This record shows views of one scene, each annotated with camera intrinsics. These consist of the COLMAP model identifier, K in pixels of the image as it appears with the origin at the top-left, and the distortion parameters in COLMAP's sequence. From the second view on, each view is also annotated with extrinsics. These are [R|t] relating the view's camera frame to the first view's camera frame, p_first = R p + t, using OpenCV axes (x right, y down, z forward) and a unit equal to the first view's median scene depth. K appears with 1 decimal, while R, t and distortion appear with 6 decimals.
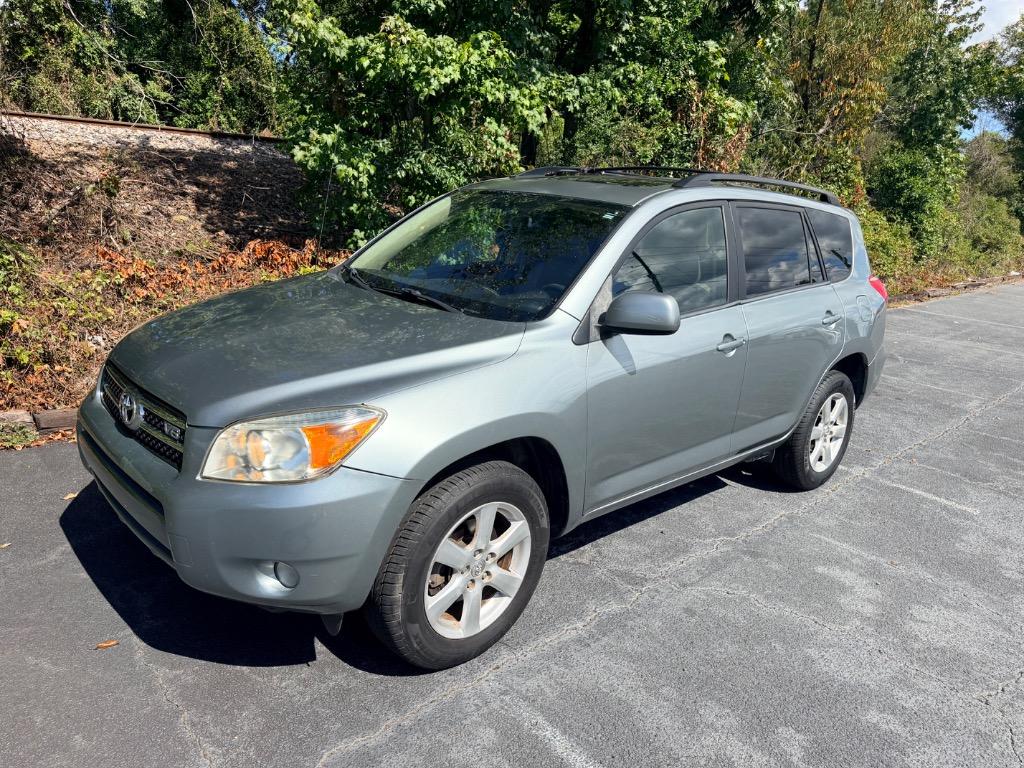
lens RADIAL K [[739.2, 0, 512.0], [0, 739.2, 384.0], [0, 0, 1]] dist [0.030368, -0.043073]
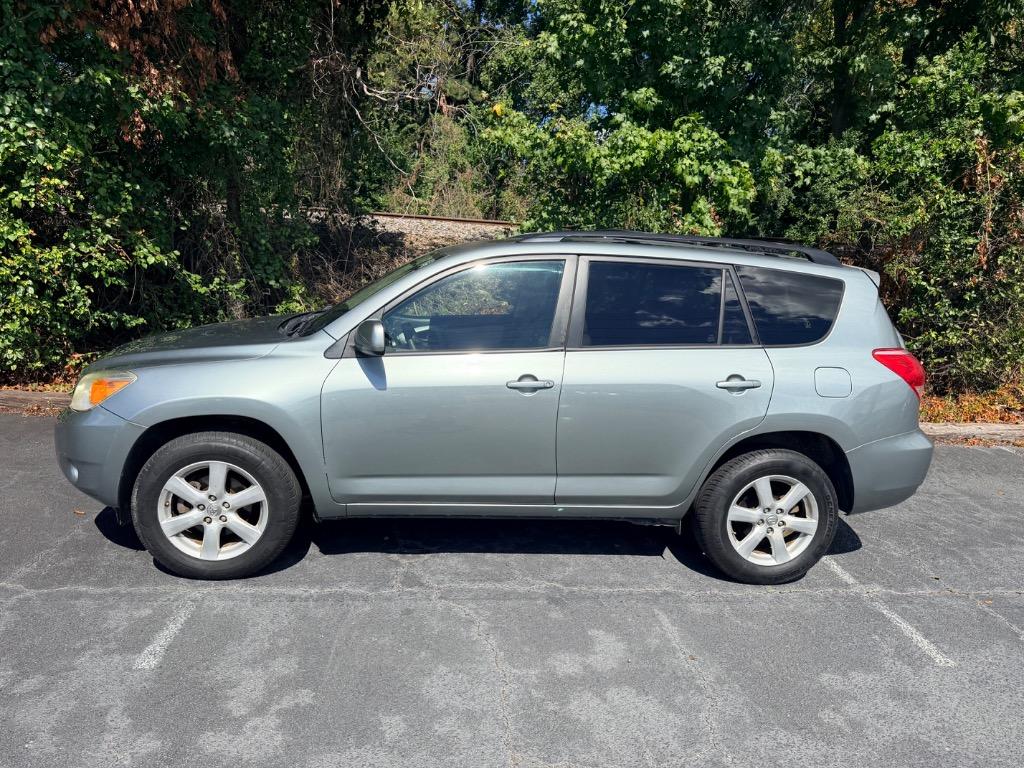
lens RADIAL K [[739.2, 0, 512.0], [0, 739.2, 384.0], [0, 0, 1]] dist [0.030368, -0.043073]
pose [[0.795625, 0.084998, -0.599797, 0.880238], [-0.157731, 0.985023, -0.069639, 0.021419], [0.584895, 0.150013, 0.797116, 0.142679]]
